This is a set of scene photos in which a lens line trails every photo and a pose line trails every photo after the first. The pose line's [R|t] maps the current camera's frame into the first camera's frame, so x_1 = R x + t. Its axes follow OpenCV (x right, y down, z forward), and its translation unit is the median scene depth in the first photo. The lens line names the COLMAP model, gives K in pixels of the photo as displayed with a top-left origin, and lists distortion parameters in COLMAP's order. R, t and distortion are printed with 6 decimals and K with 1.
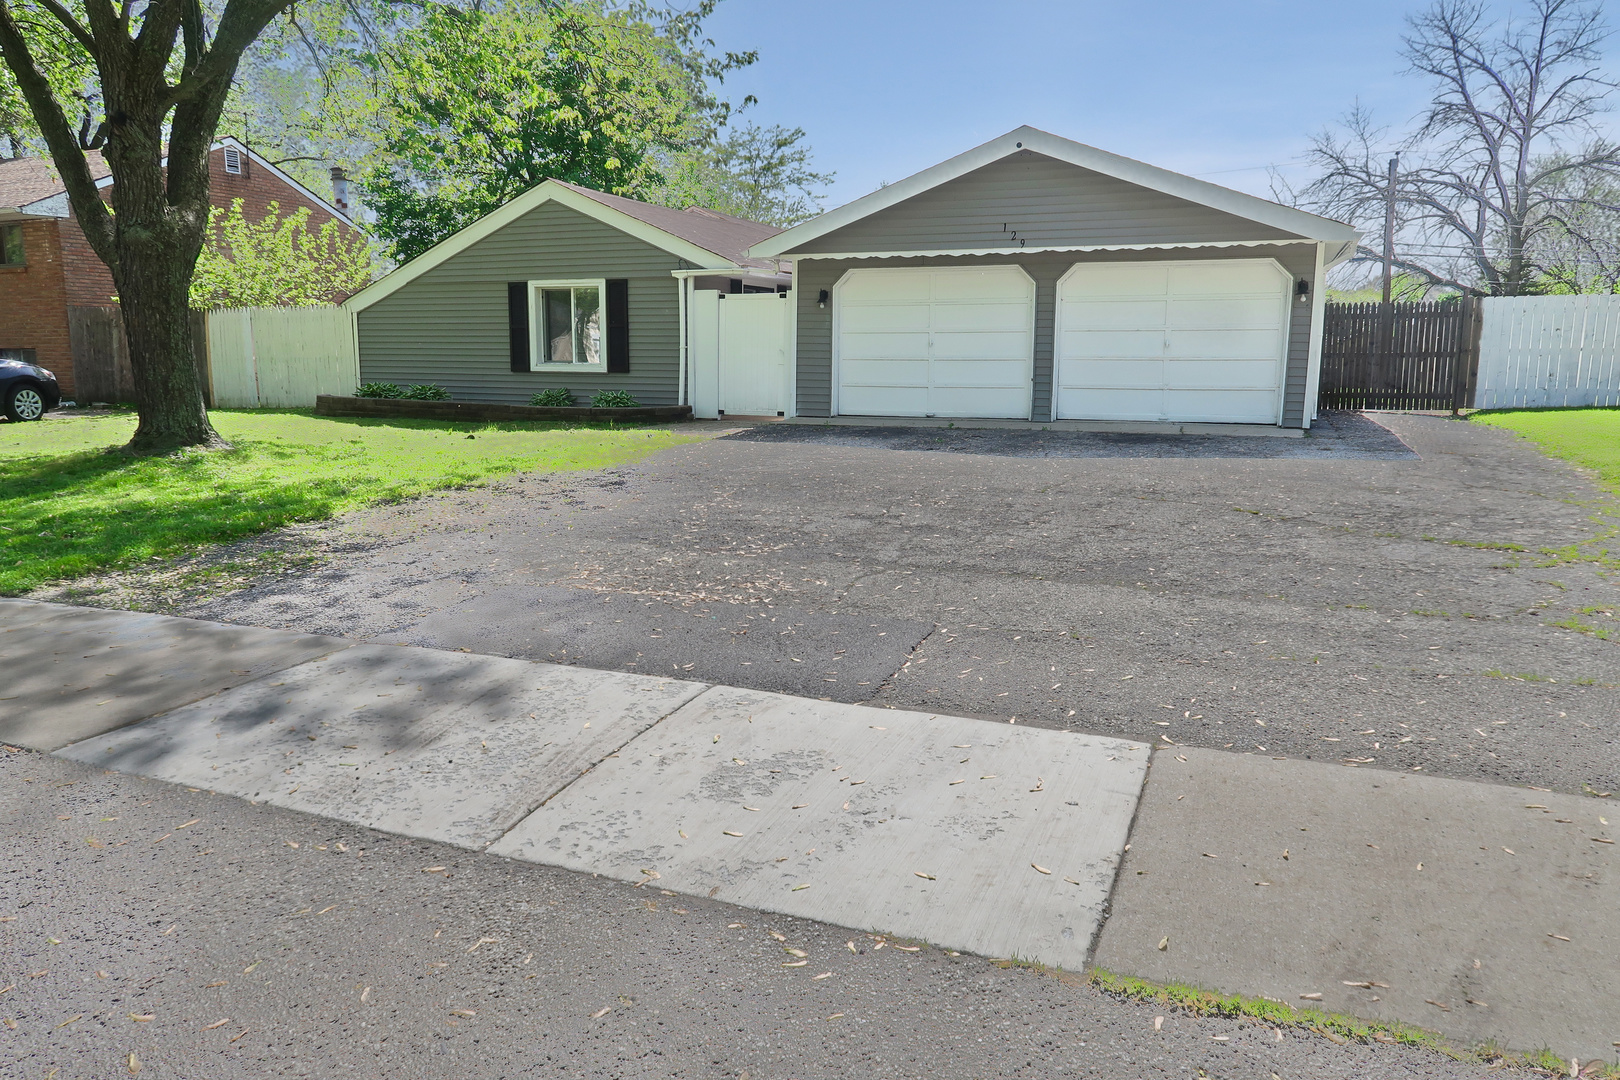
lens RADIAL K [[1126.6, 0, 817.3], [0, 1126.6, 535.5], [0, 0, 1]] dist [-0.016492, 0.005492]
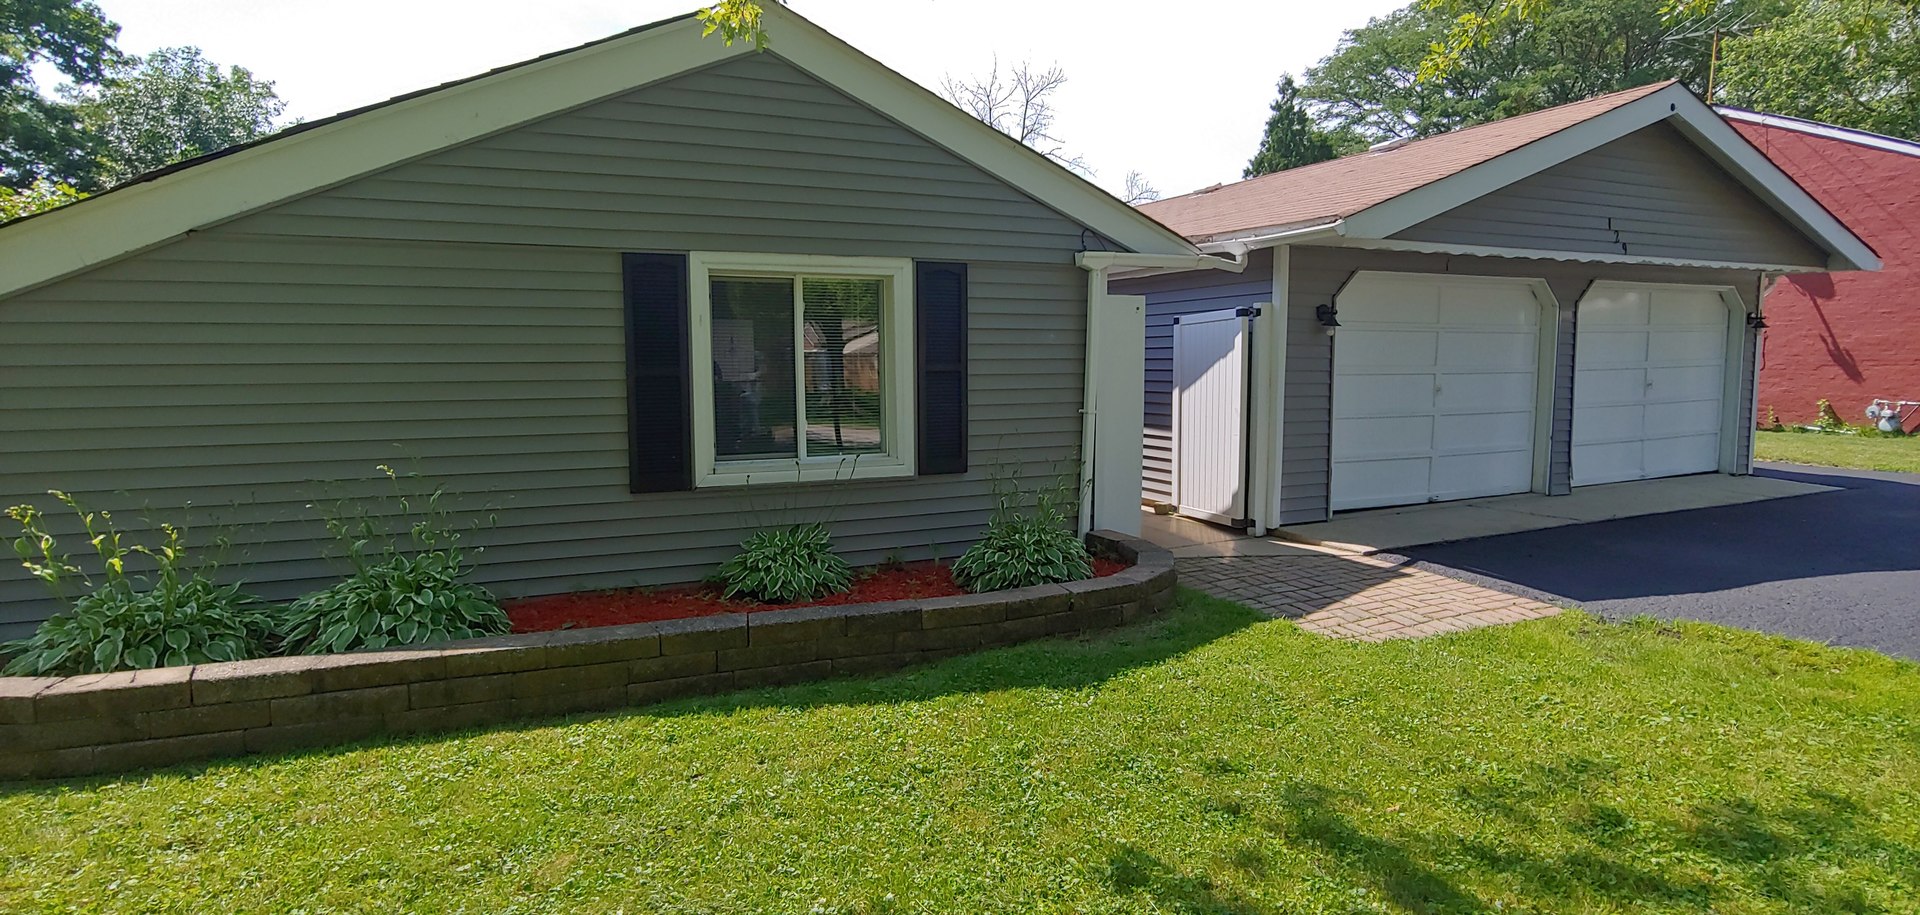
lens RADIAL K [[970.8, 0, 965.7], [0, 970.8, 460.7], [0, 0, 1]] dist [-0.015902, 0.005520]
pose [[0.685262, -0.083729, 0.723468, -0.455795], [0.130297, 0.991437, -0.008675, -0.148995], [-0.716546, 0.100210, 0.690304, 0.750315]]
